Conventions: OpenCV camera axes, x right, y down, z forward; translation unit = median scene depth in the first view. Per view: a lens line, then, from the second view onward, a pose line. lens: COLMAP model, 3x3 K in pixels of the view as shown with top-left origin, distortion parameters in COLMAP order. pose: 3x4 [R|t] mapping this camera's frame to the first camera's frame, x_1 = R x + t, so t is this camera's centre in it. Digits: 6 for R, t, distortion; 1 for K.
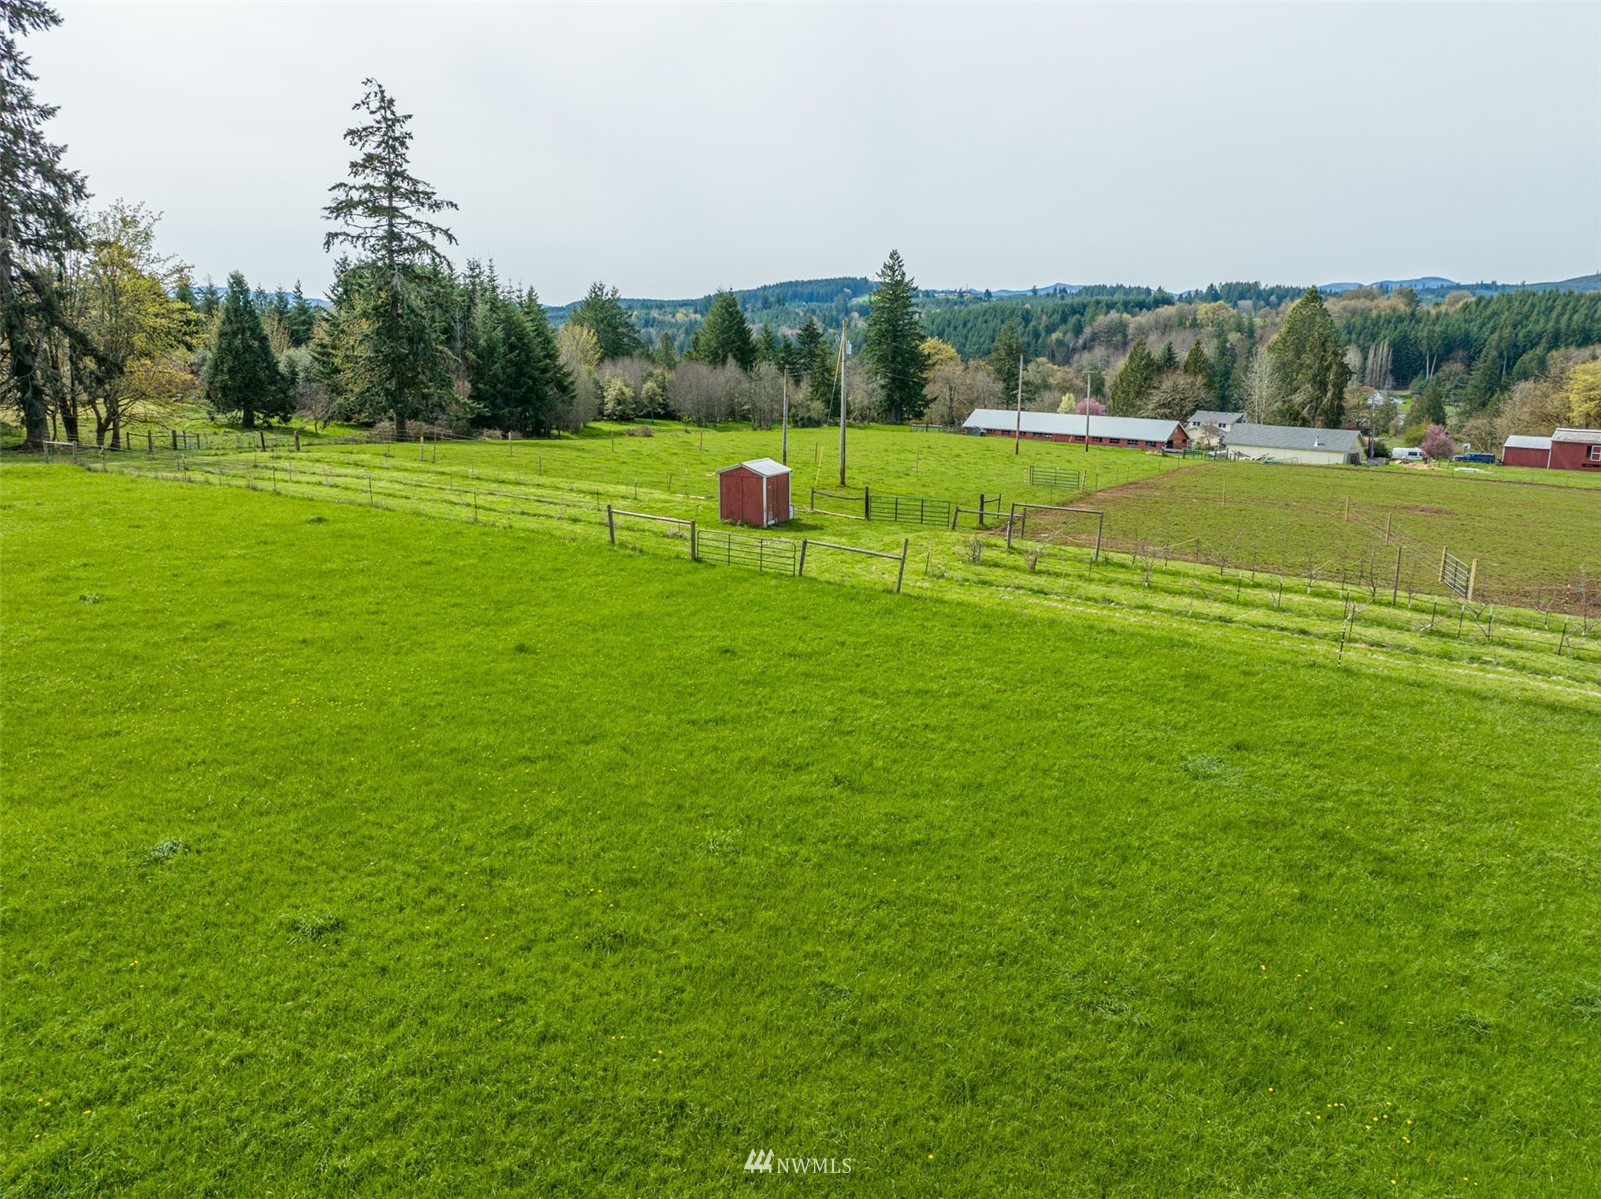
lens RADIAL K [[1134.0, 0, 806.4], [0, 1134.0, 600.0], [0, 0, 1]] dist [-0.045595, 0.011207]
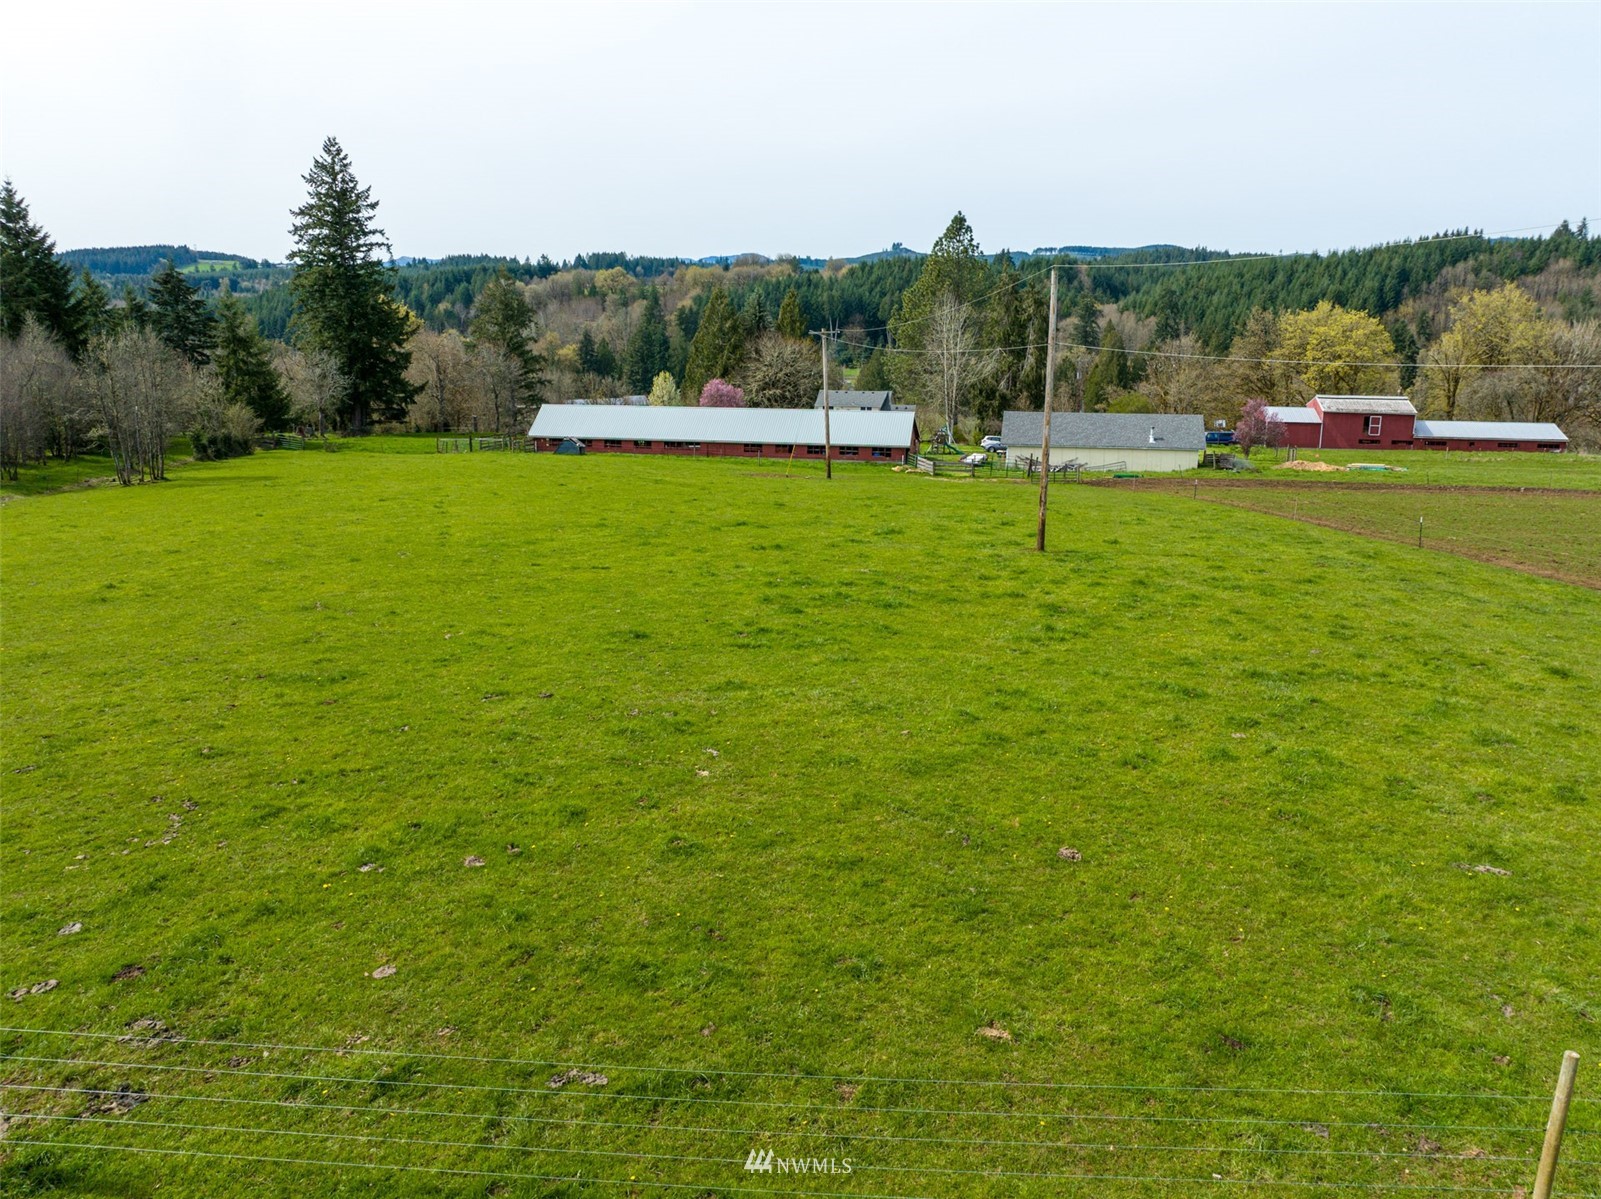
lens RADIAL K [[1134.0, 0, 805.0], [0, 1134.0, 590.6], [0, 0, 1]] dist [-0.045595, 0.011207]
pose [[0.856234, -0.127170, 0.500690, -0.029820], [0.120358, 0.991662, 0.046046, -0.070162], [-0.502371, 0.020836, 0.864401, 0.360005]]
